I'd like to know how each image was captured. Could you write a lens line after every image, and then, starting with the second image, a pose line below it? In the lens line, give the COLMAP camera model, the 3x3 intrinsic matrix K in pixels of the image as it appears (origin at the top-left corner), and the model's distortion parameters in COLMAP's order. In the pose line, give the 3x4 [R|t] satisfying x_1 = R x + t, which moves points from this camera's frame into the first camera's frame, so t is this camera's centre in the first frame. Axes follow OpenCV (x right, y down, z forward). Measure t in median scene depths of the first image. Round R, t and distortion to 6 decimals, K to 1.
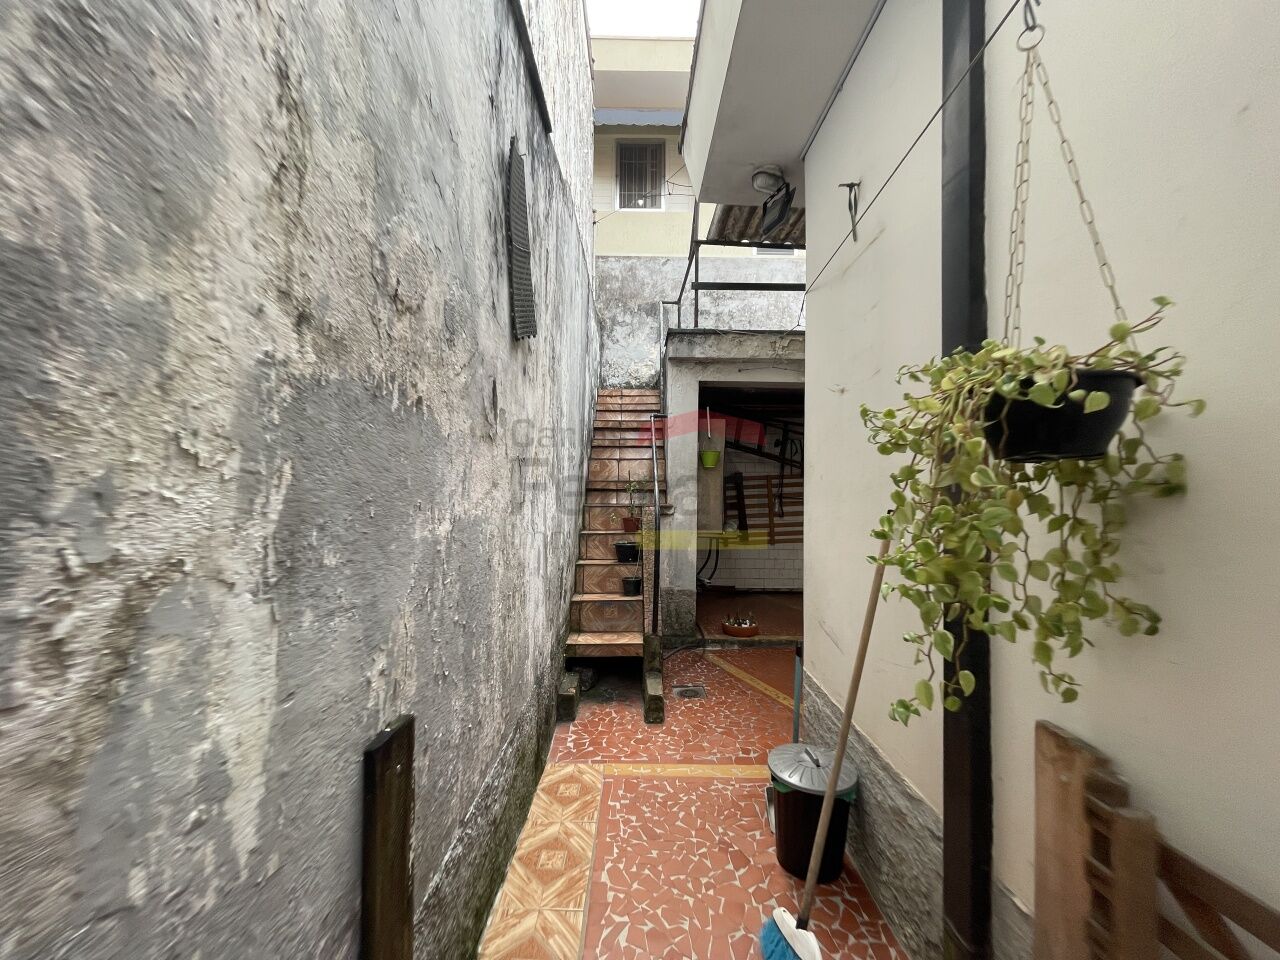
lens RADIAL K [[519.3, 0, 642.1], [0, 519.3, 476.5], [0, 0, 1]] dist [-0.005563, 0.002082]
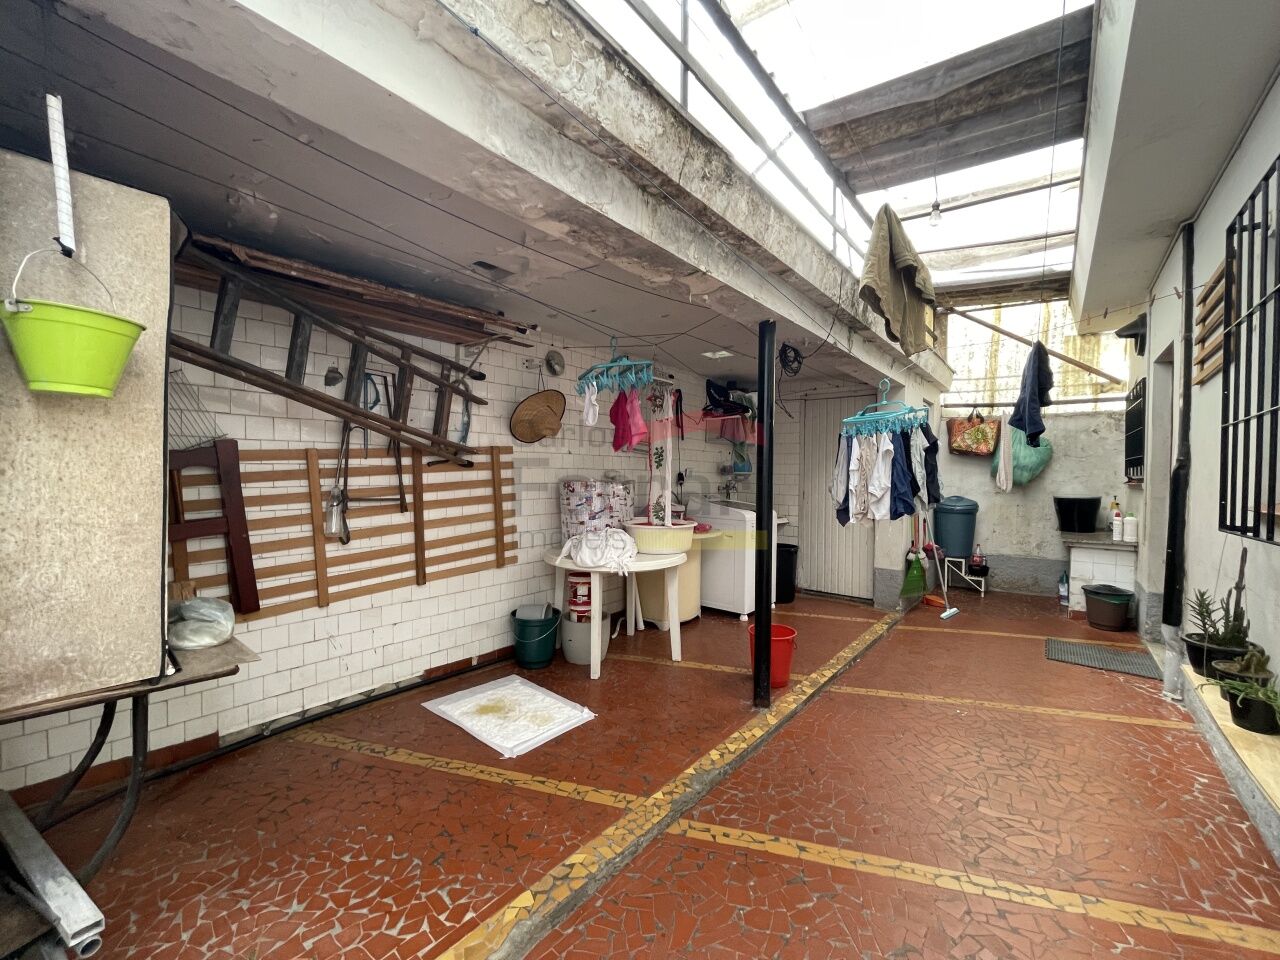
lens RADIAL K [[519.3, 0, 643.1], [0, 519.3, 481.7], [0, 0, 1]] dist [-0.005563, 0.002082]
pose [[0.637272, -0.015704, 0.770479, 0.088053], [0.000316, 0.999798, 0.020116, 0.016404], [-0.770639, -0.012576, 0.637148, 0.515664]]
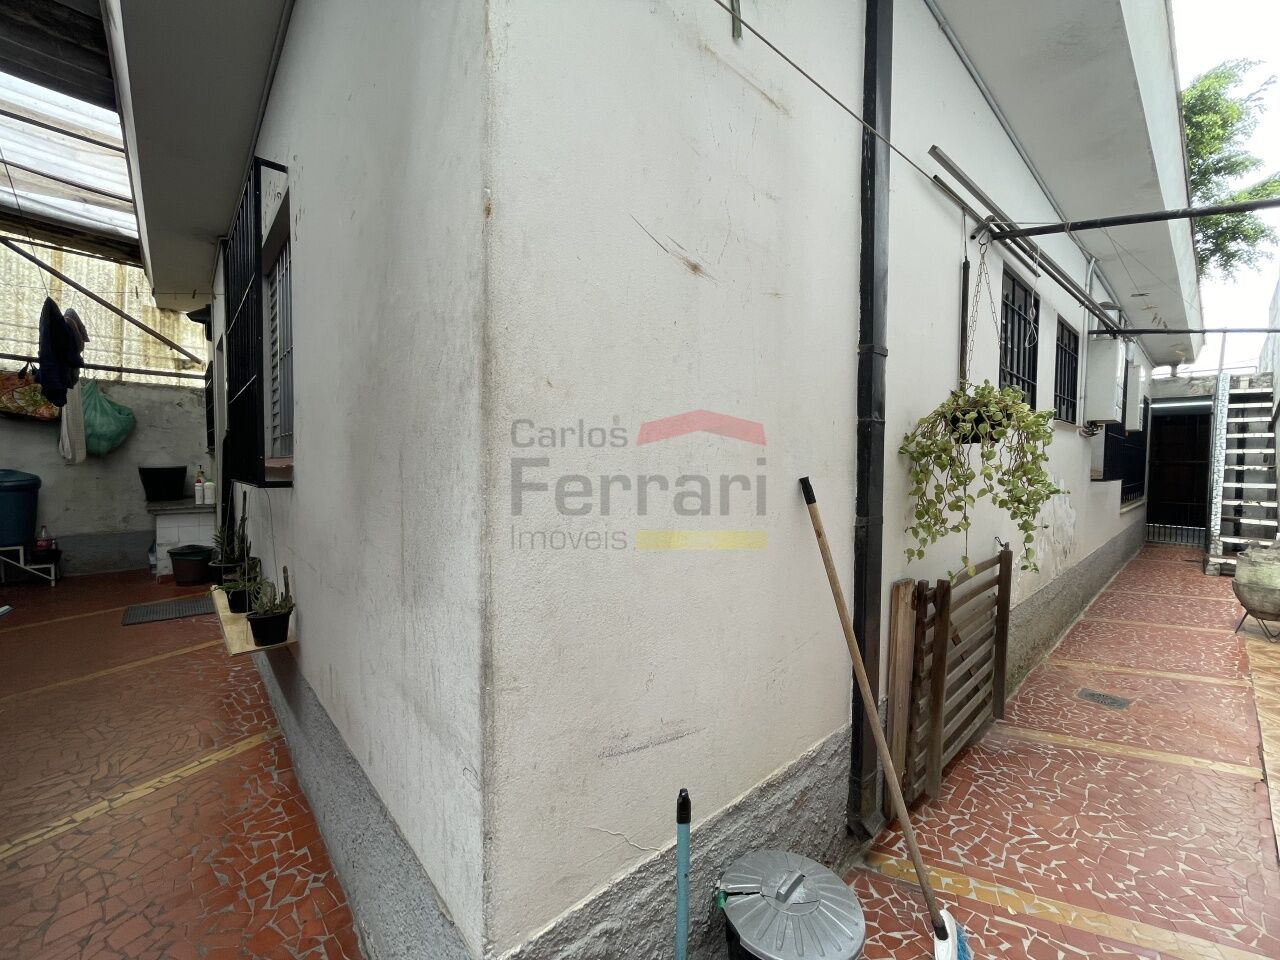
lens RADIAL K [[519.3, 0, 637.2], [0, 519.3, 481.9], [0, 0, 1]] dist [-0.005563, 0.002082]
pose [[-0.649191, -0.047961, 0.759112, 0.006060], [-0.013157, 0.998569, 0.051837, 0.029108], [-0.760512, 0.023665, -0.648893, 0.463868]]
